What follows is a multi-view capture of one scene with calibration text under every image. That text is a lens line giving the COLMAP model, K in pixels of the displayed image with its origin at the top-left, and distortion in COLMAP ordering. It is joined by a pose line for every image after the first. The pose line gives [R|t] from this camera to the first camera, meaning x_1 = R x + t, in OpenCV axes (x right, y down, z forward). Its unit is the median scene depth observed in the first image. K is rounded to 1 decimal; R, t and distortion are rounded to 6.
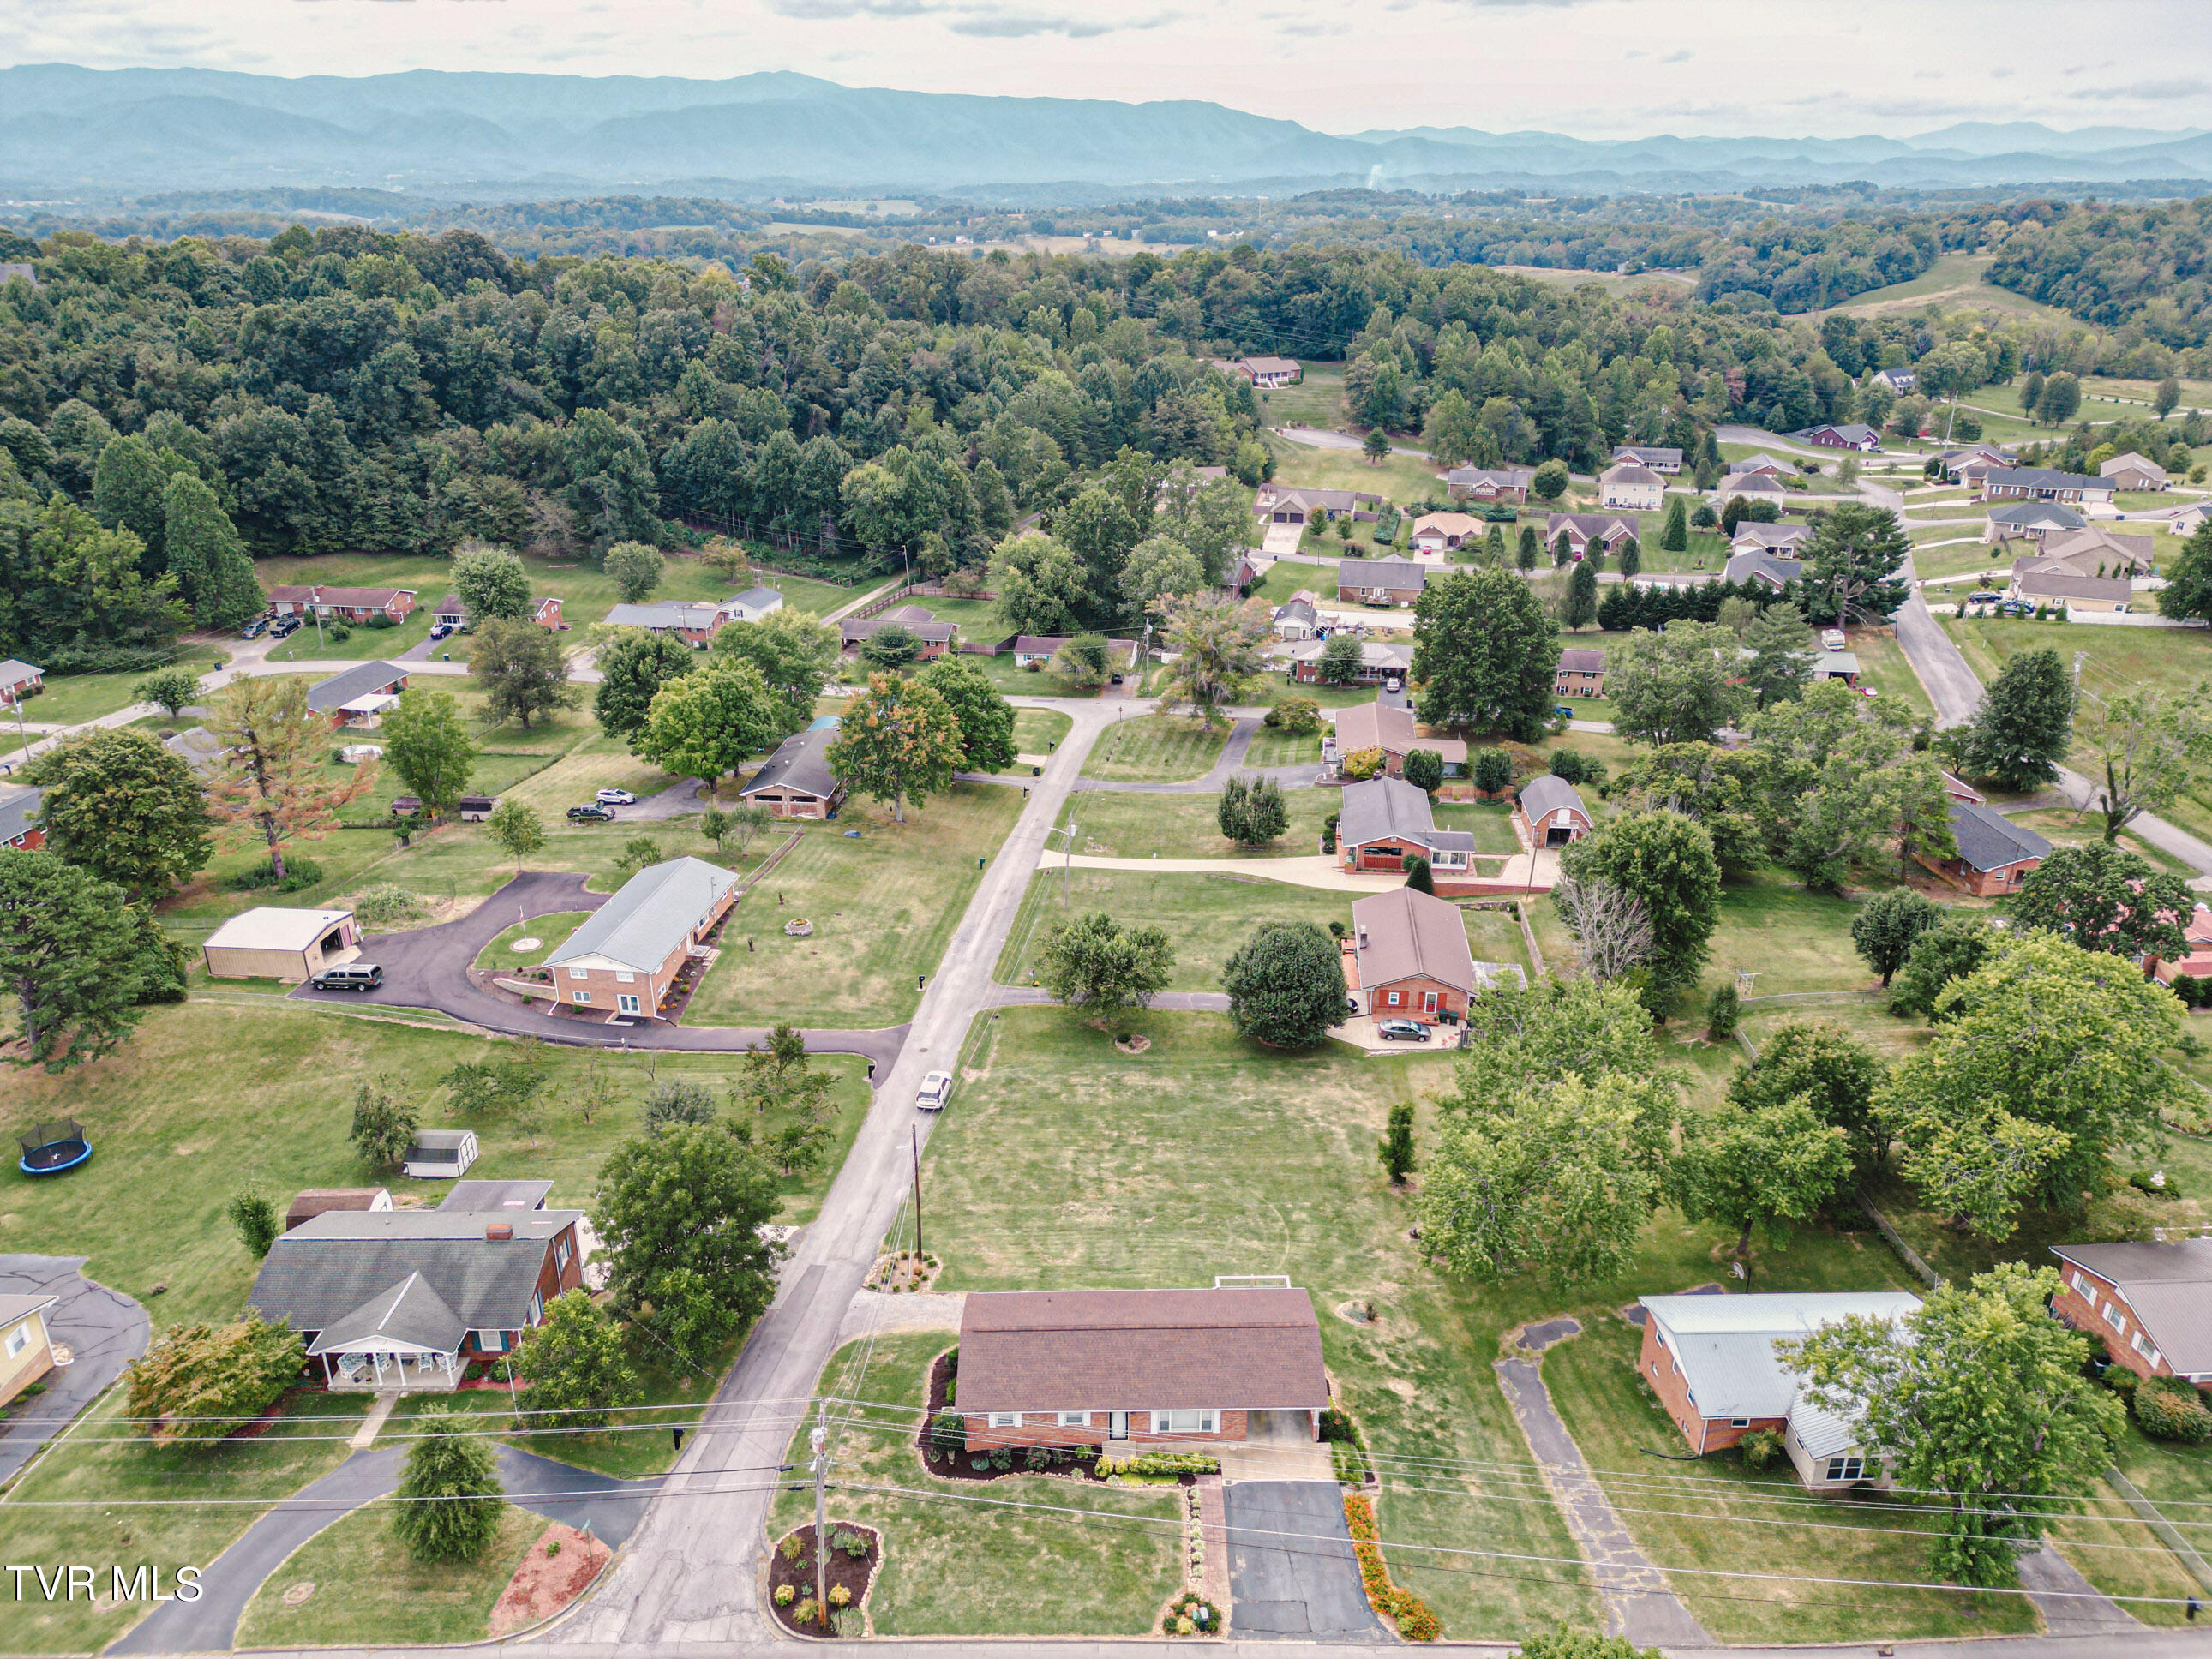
lens RADIAL K [[1547.9, 0, 1108.1], [0, 1547.9, 852.9], [0, 0, 1]] dist [0.076877, -0.076842]
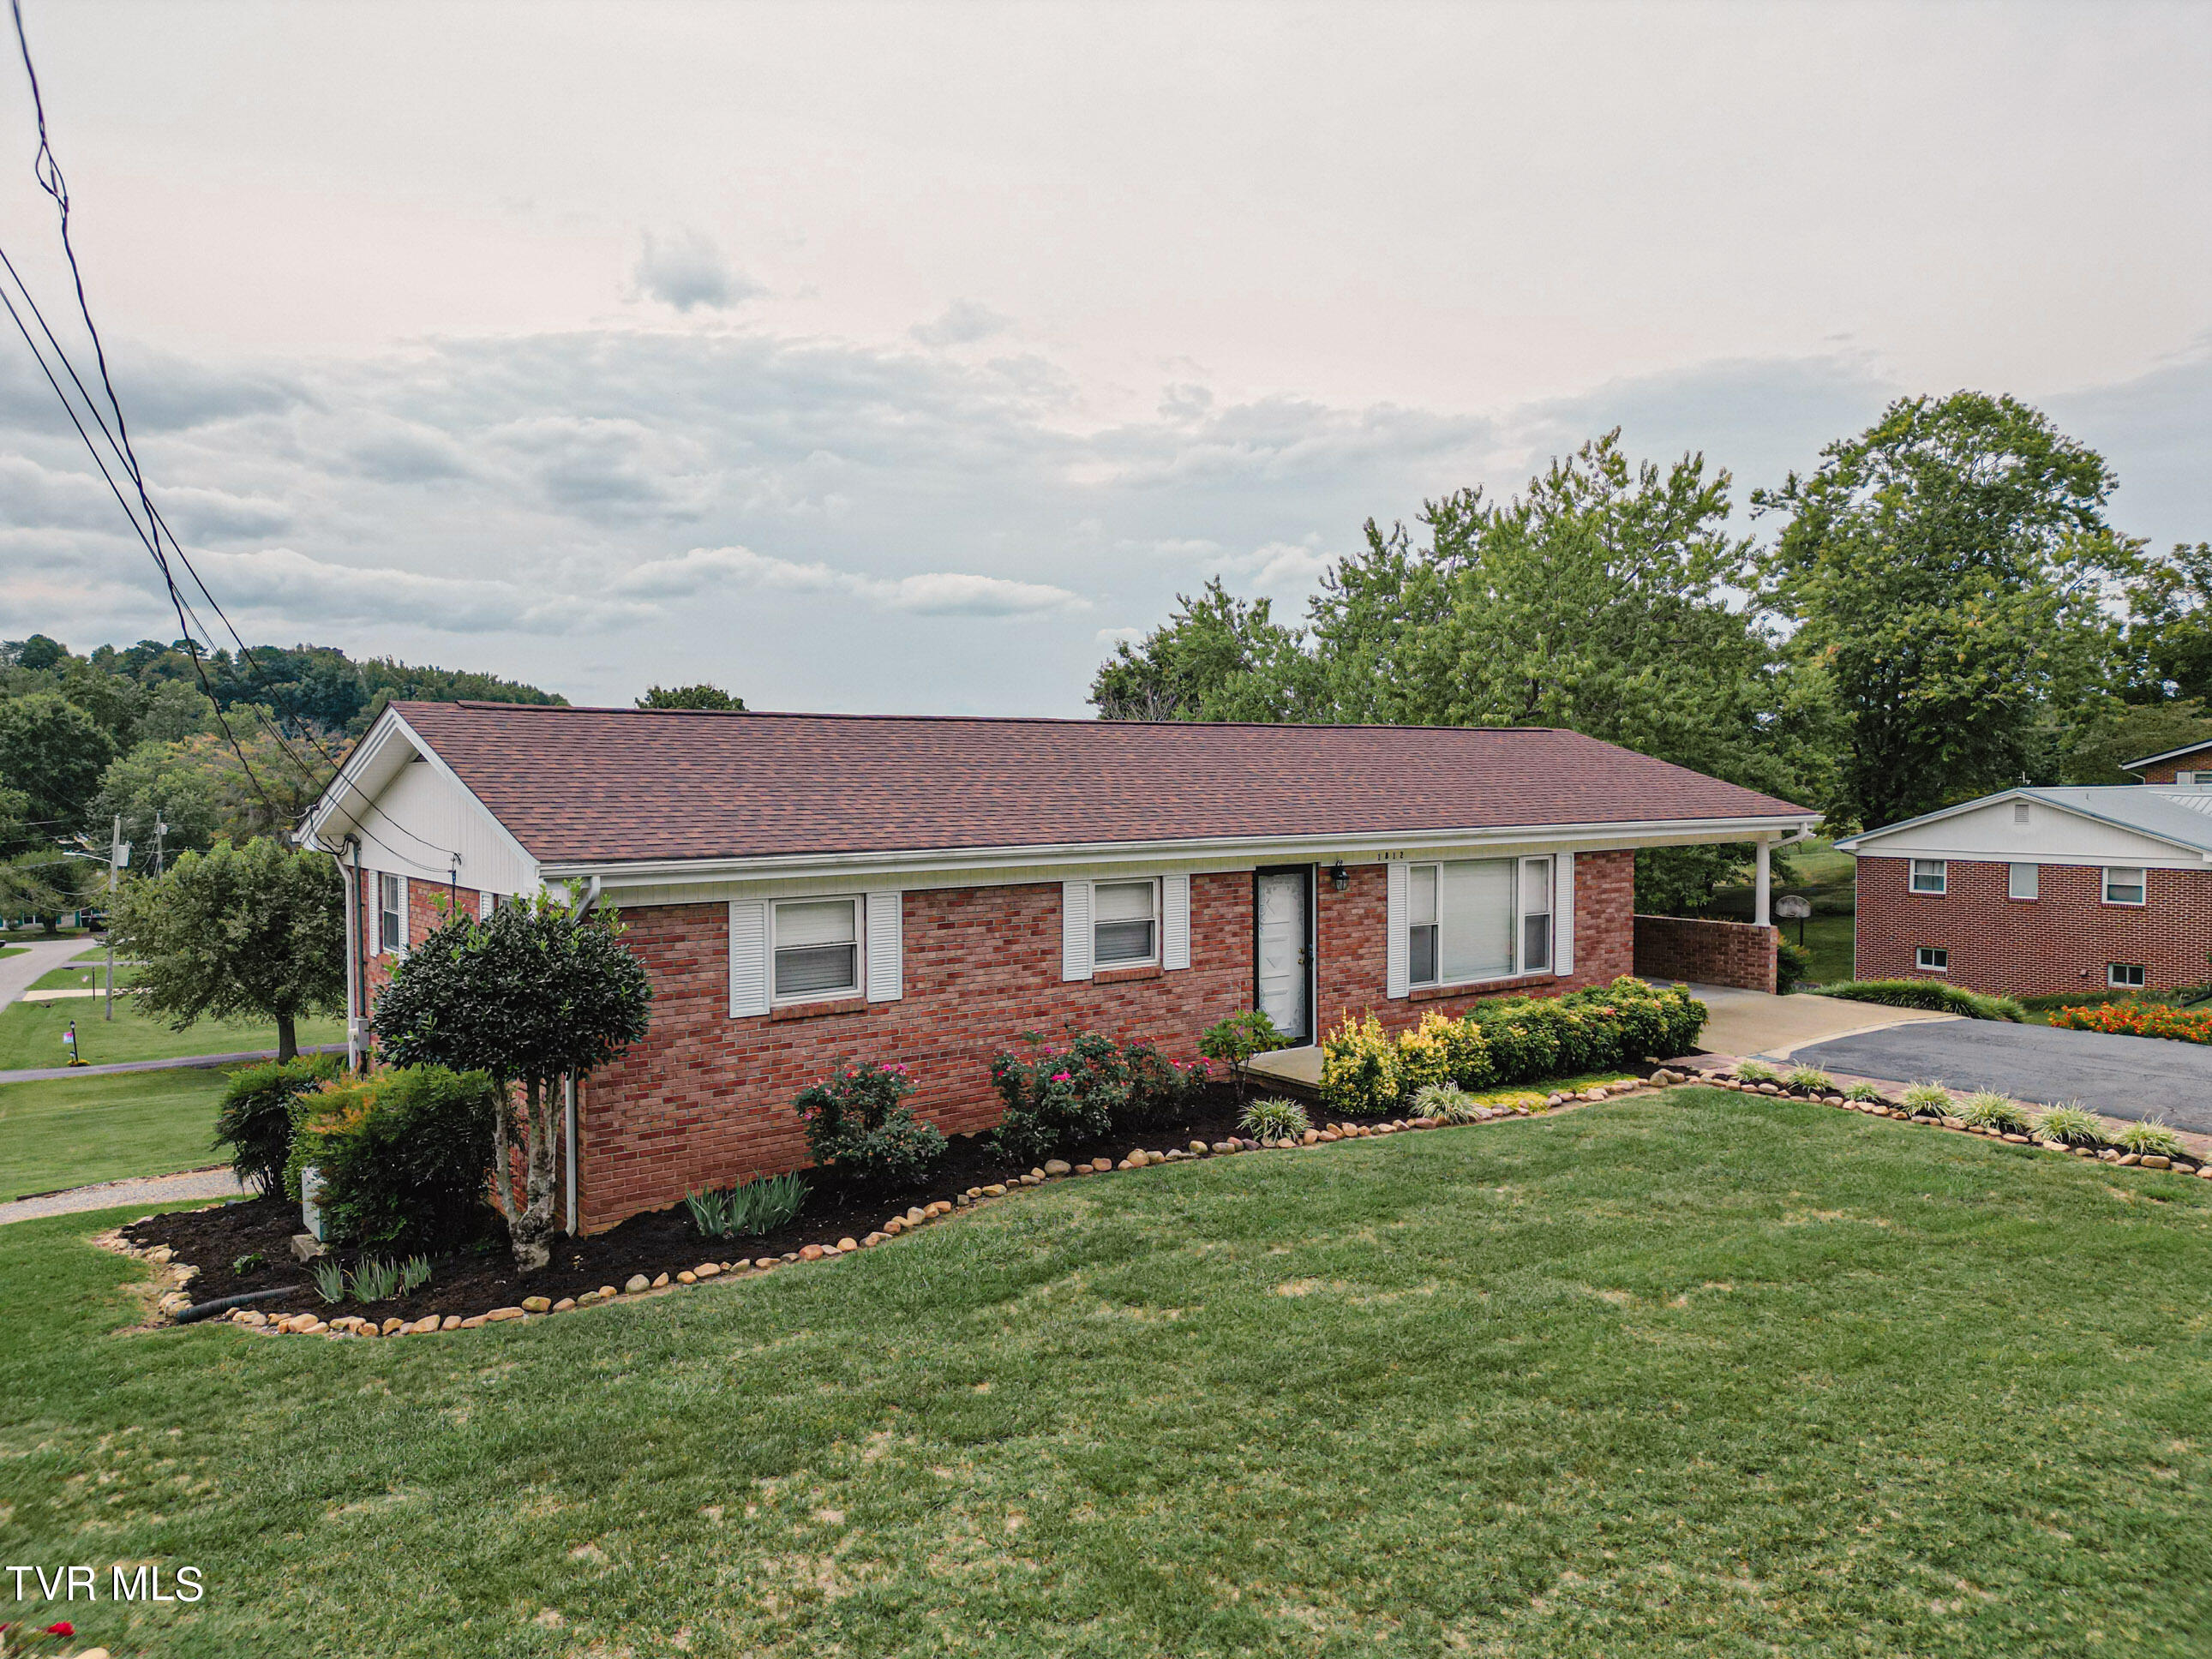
lens RADIAL K [[1547.9, 0, 1103.9], [0, 1547.9, 825.7], [0, 0, 1]] dist [0.076877, -0.076842]
pose [[0.803425, -0.021397, 0.595021, -0.113373], [0.240099, 0.926141, -0.290889, 0.324525], [-0.544849, 0.376571, 0.749222, 0.675583]]
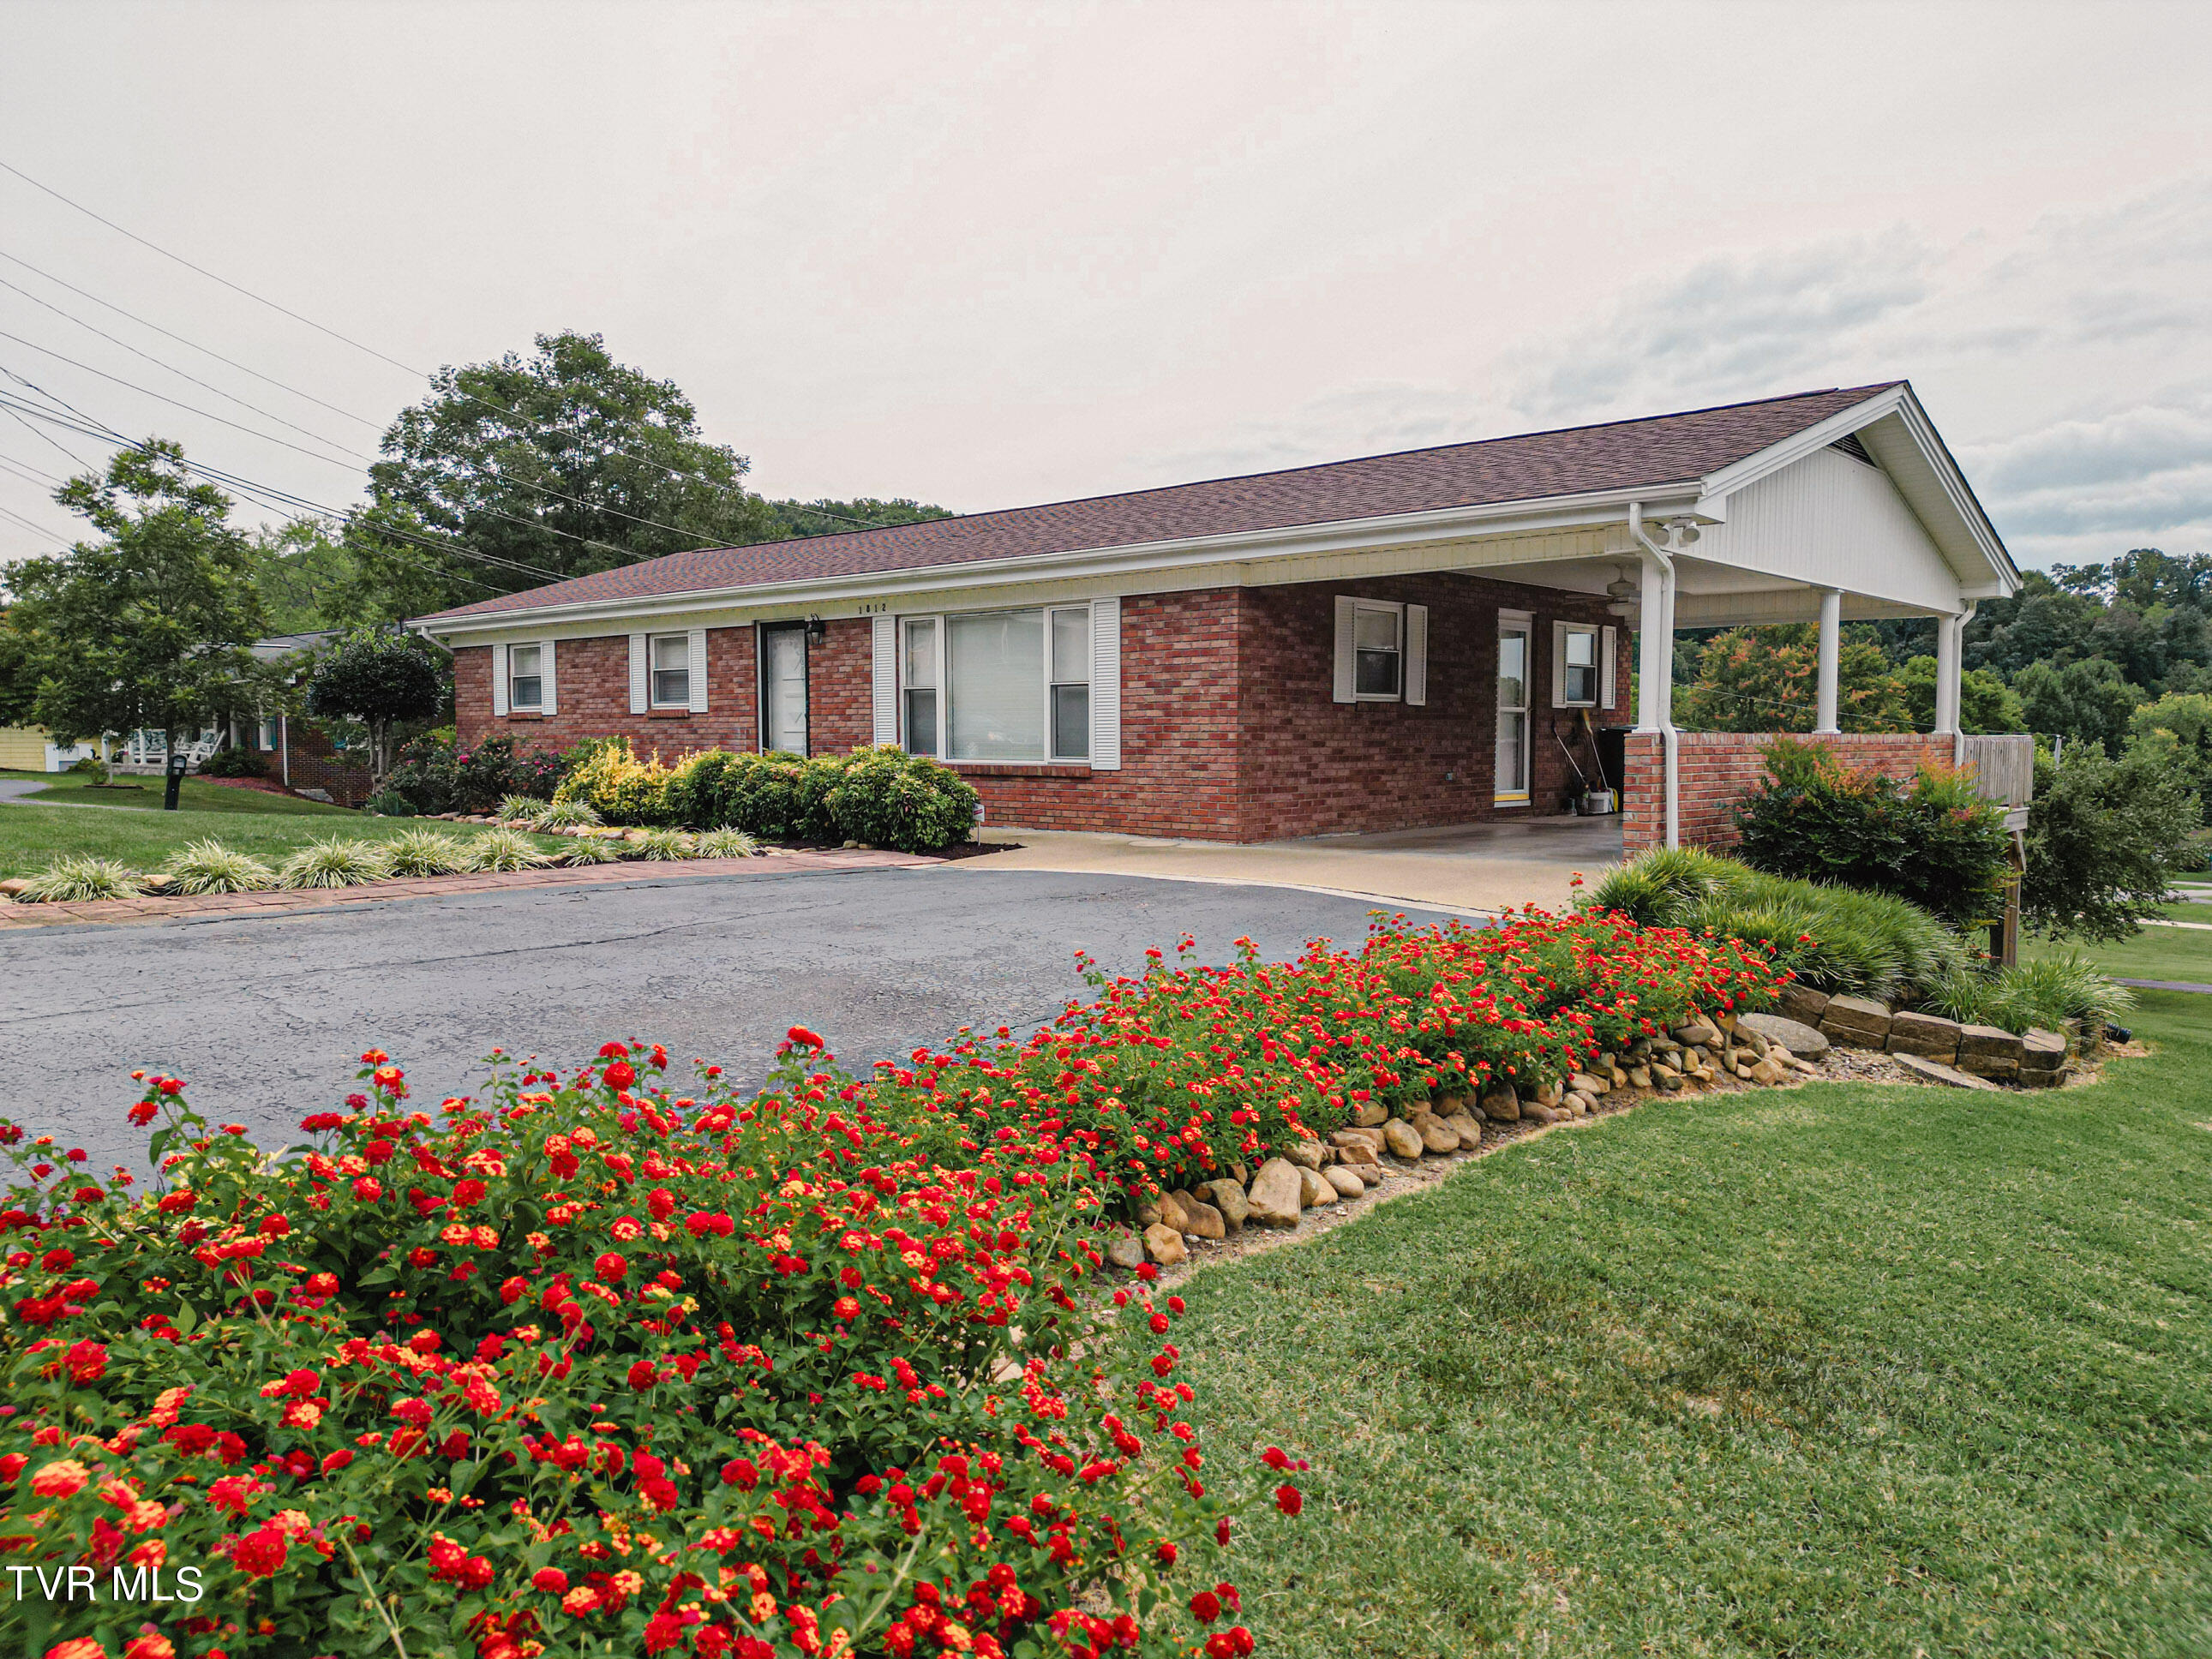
lens RADIAL K [[1547.9, 0, 1097.0], [0, 1547.9, 841.0], [0, 0, 1]] dist [0.076877, -0.076842]
pose [[0.732557, 0.046570, -0.679111, 0.154390], [-0.275035, 0.932846, -0.232711, 0.338335], [0.622668, 0.357253, 0.696171, 0.702924]]
